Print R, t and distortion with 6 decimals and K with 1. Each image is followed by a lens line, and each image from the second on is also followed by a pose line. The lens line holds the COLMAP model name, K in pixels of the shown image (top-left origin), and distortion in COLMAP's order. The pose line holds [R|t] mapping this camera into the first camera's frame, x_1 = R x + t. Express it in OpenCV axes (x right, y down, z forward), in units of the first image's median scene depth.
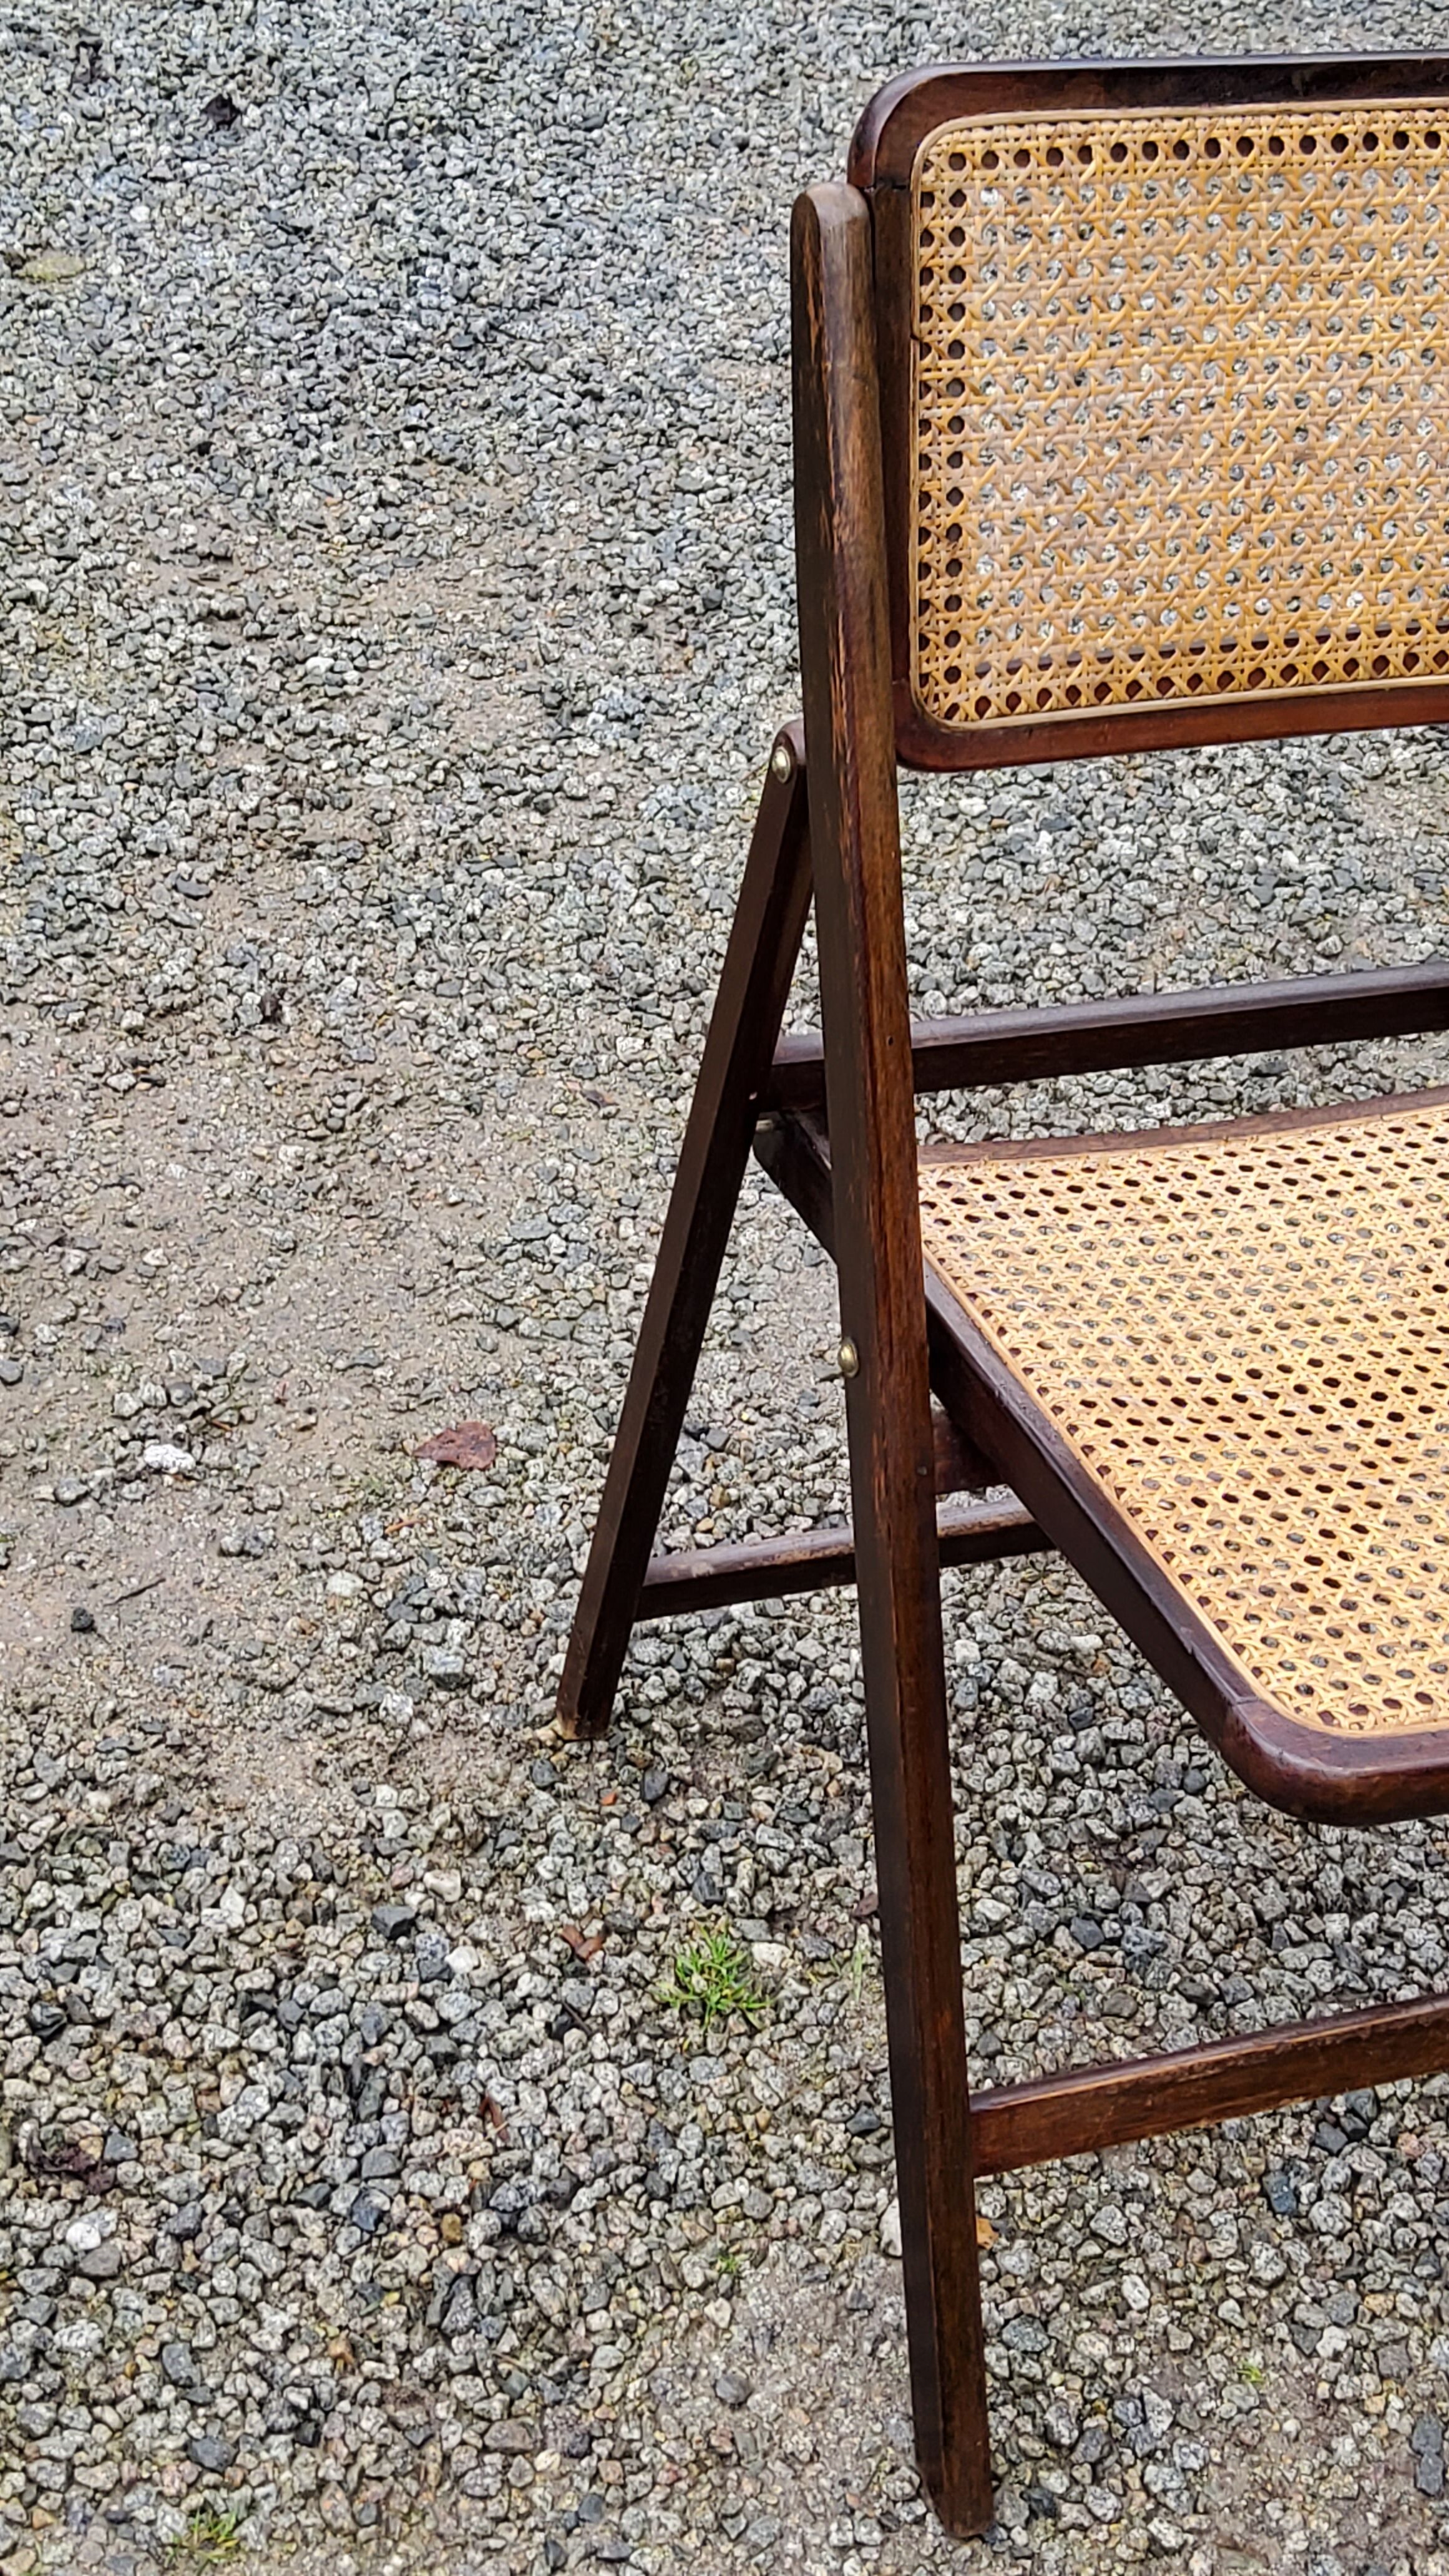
lens RADIAL K [[3758.6, 0, 729.2], [0, 3758.6, 1253.9], [0, 0, 1]] dist [0.180675, -0.504120]
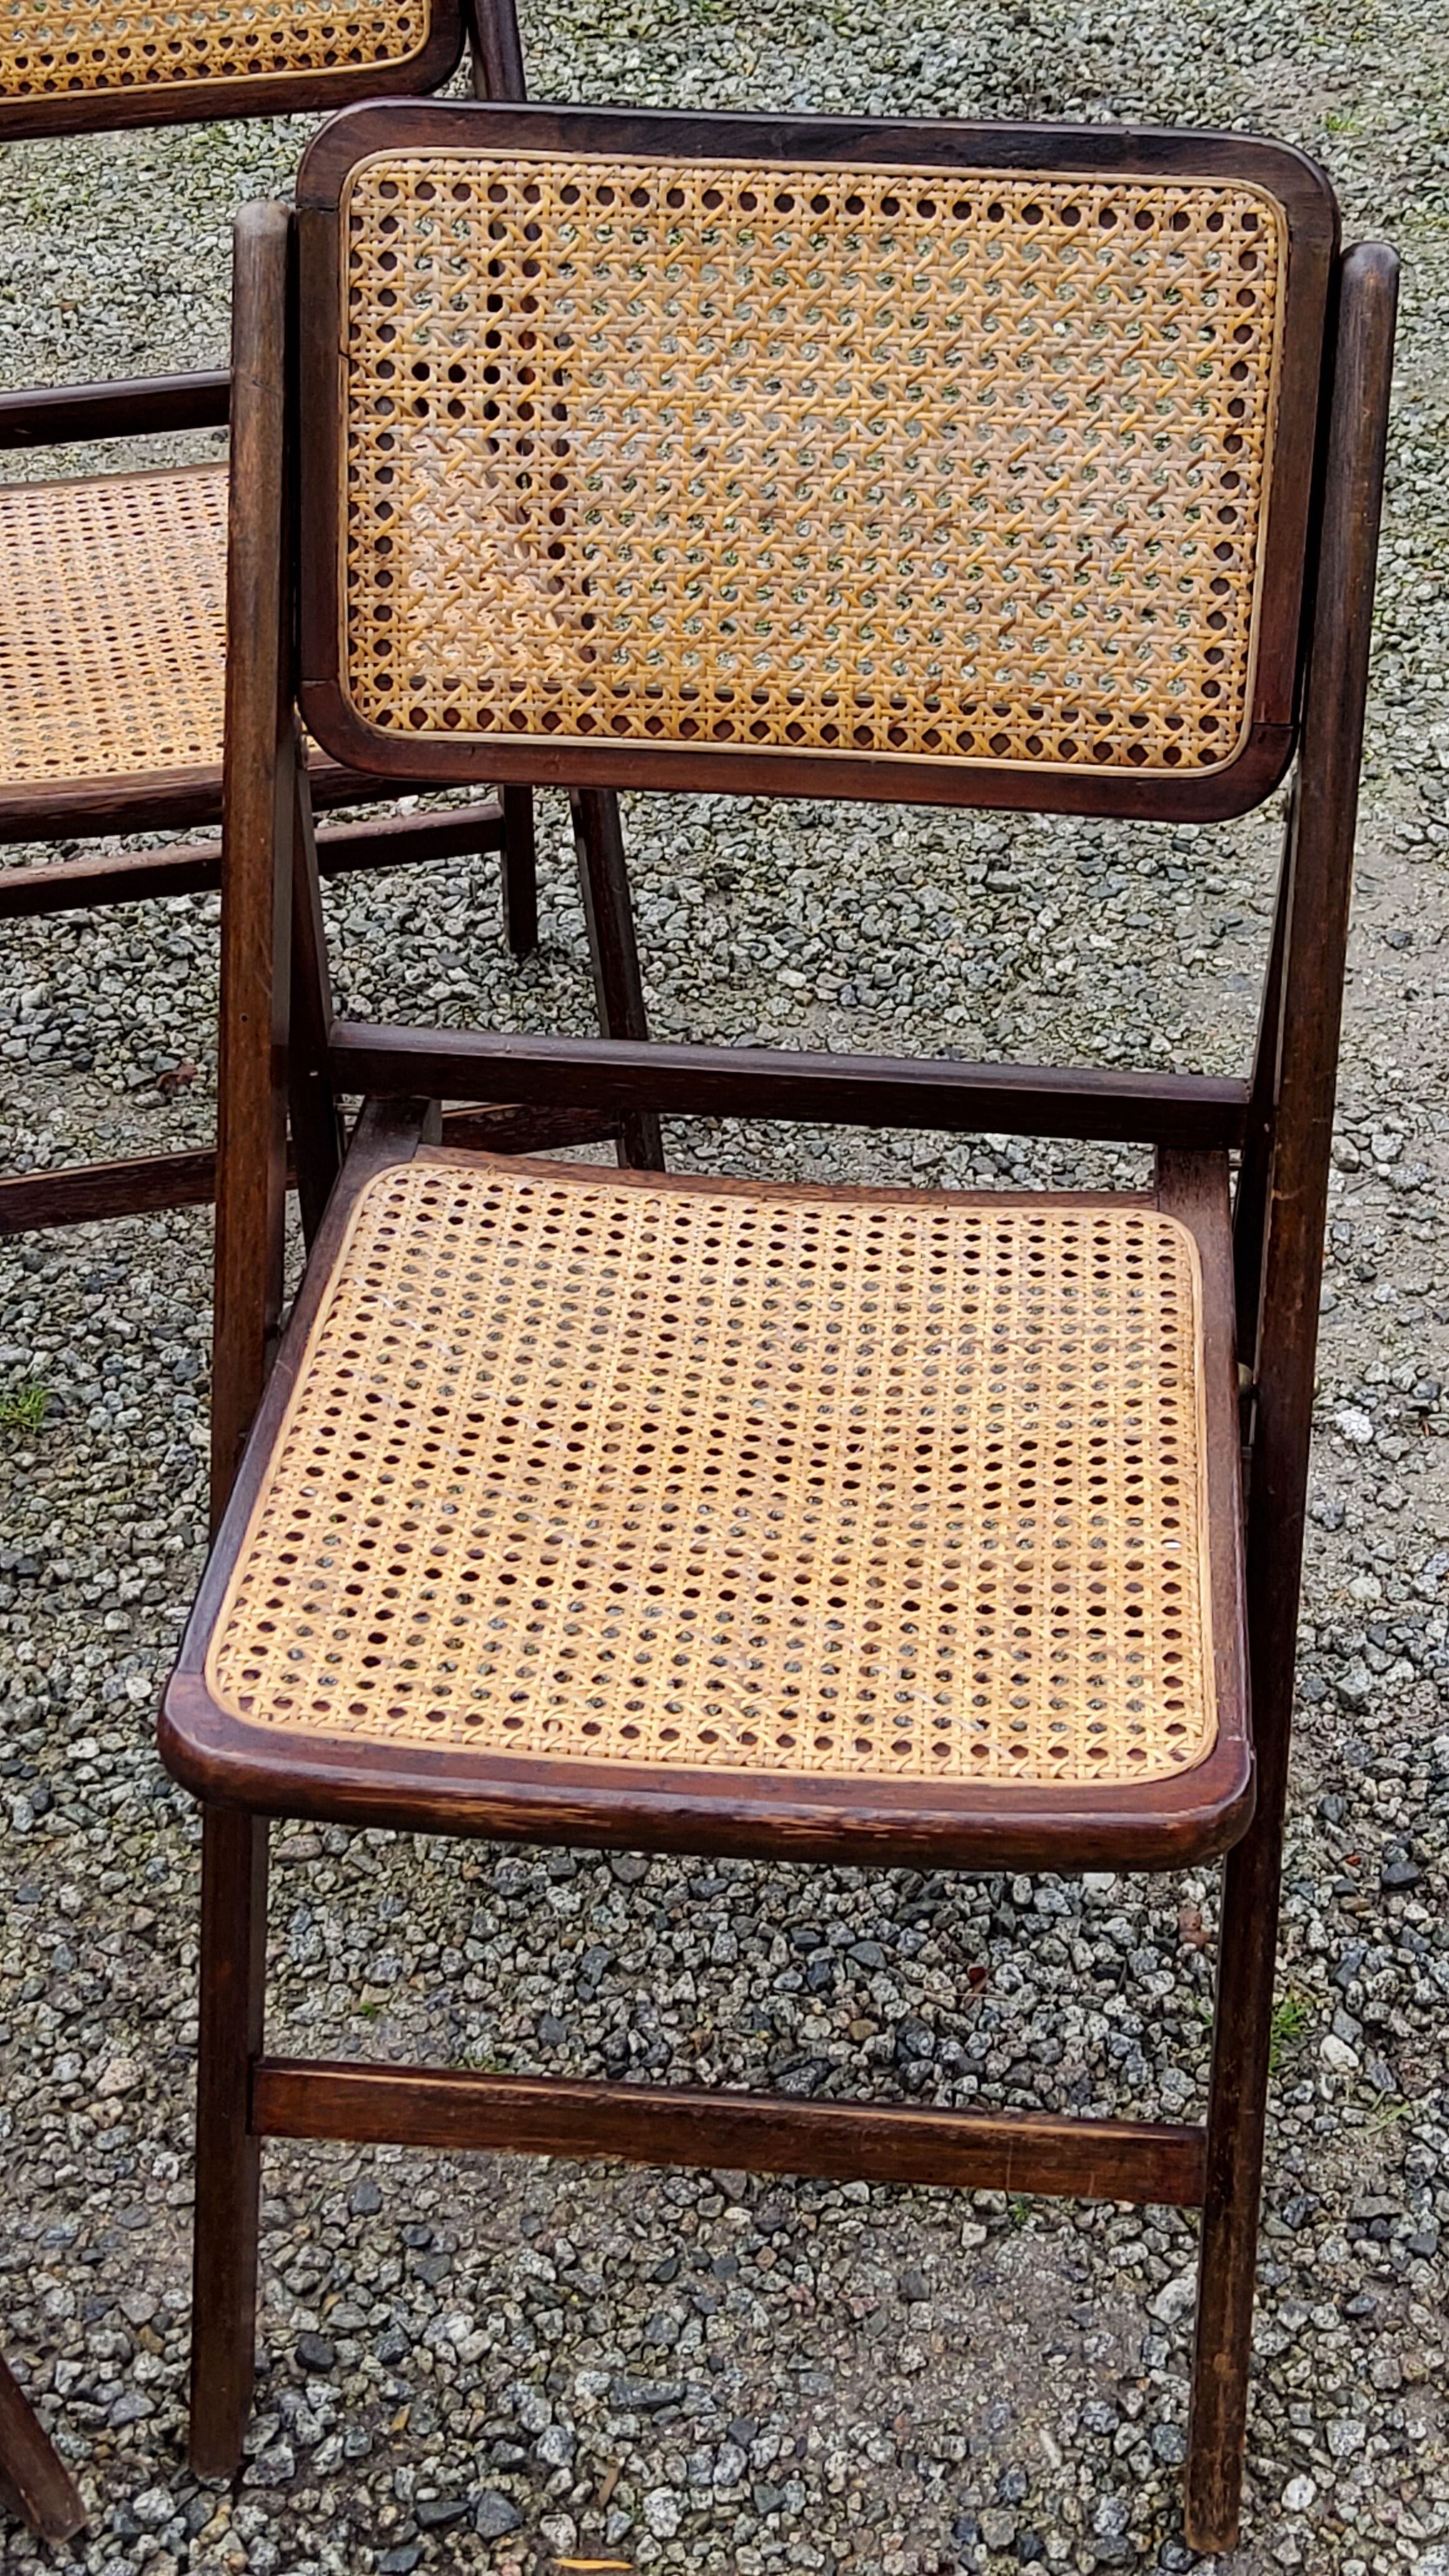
lens RADIAL K [[3869.1, 0, 670.1], [0, 3869.1, 1281.3], [0, 0, 1]] dist [0.164221, -0.382898]
pose [[0.888304, 0.177833, -0.423429, 0.611853], [-0.190204, 0.981655, 0.013253, -0.020697], [0.418018, 0.068766, 0.905832, 0.075610]]
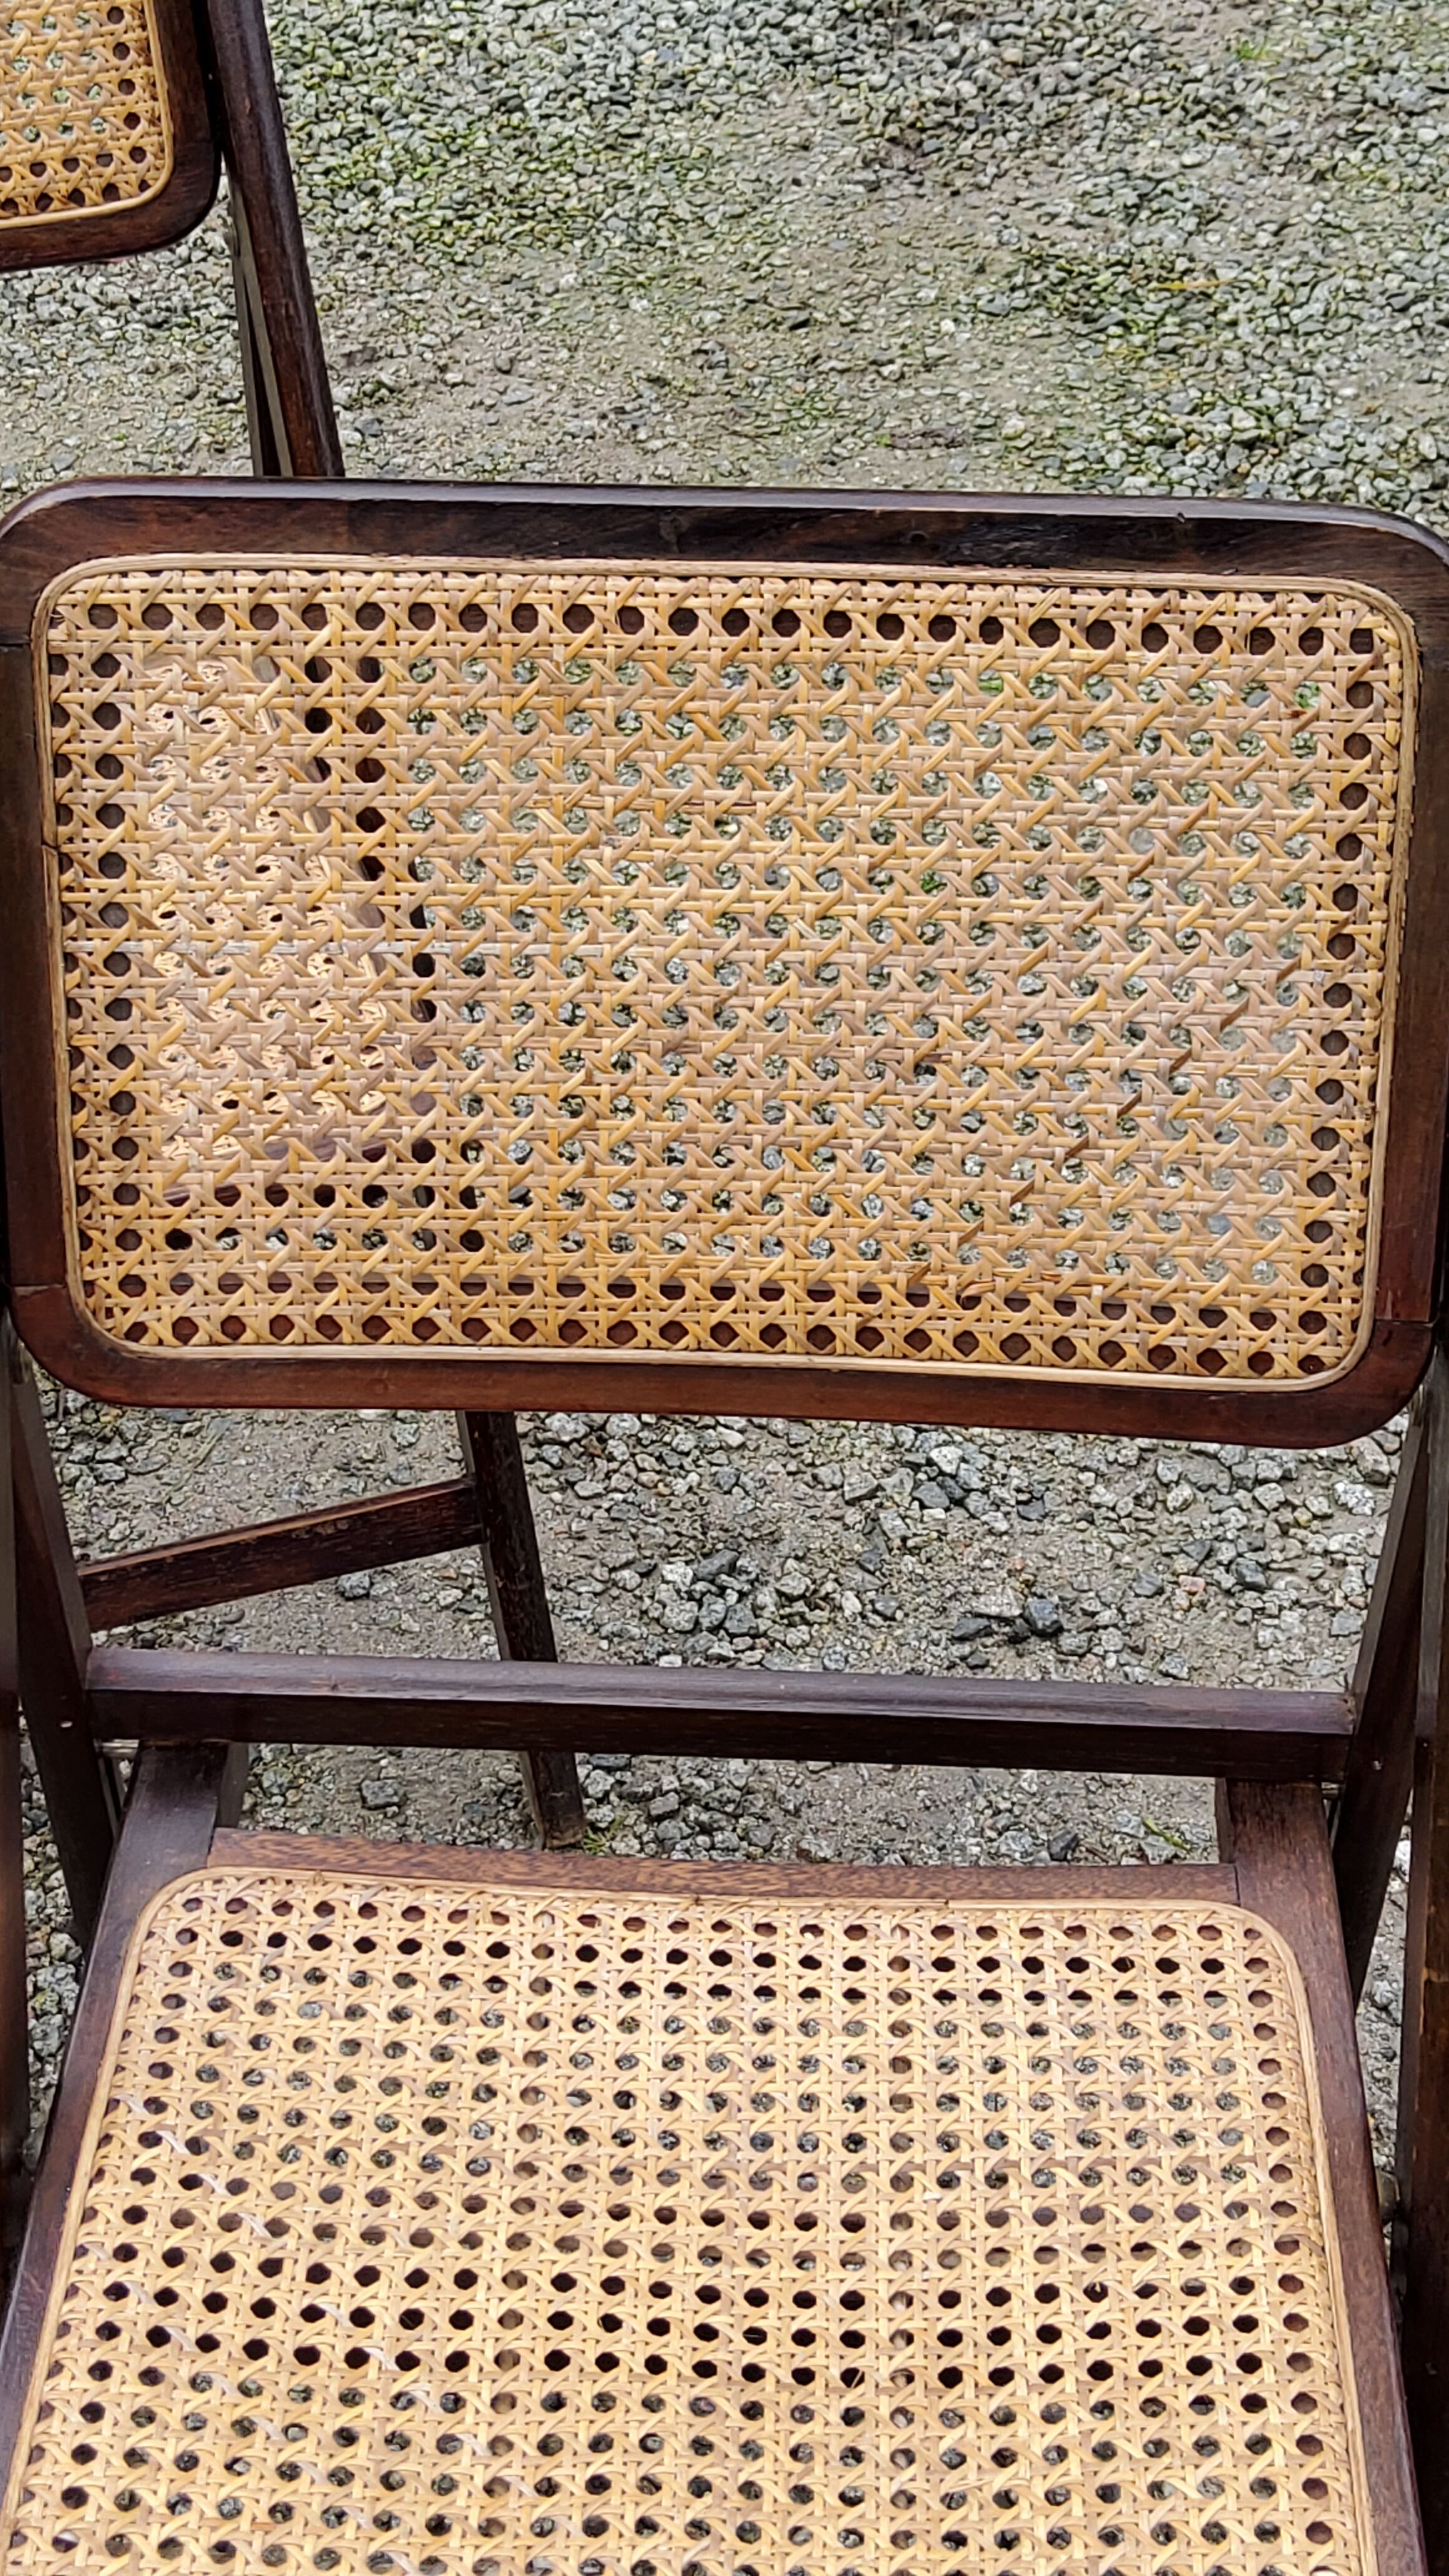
lens RADIAL K [[3831.0, 0, 725.3], [0, 3831.0, 1258.0], [0, 0, 1]] dist [0.185200, -0.519560]
pose [[0.916124, 0.166414, -0.364722, 0.432355], [-0.153448, 0.986051, 0.064476, -0.223931], [0.370364, -0.003102, 0.928881, 0.356287]]
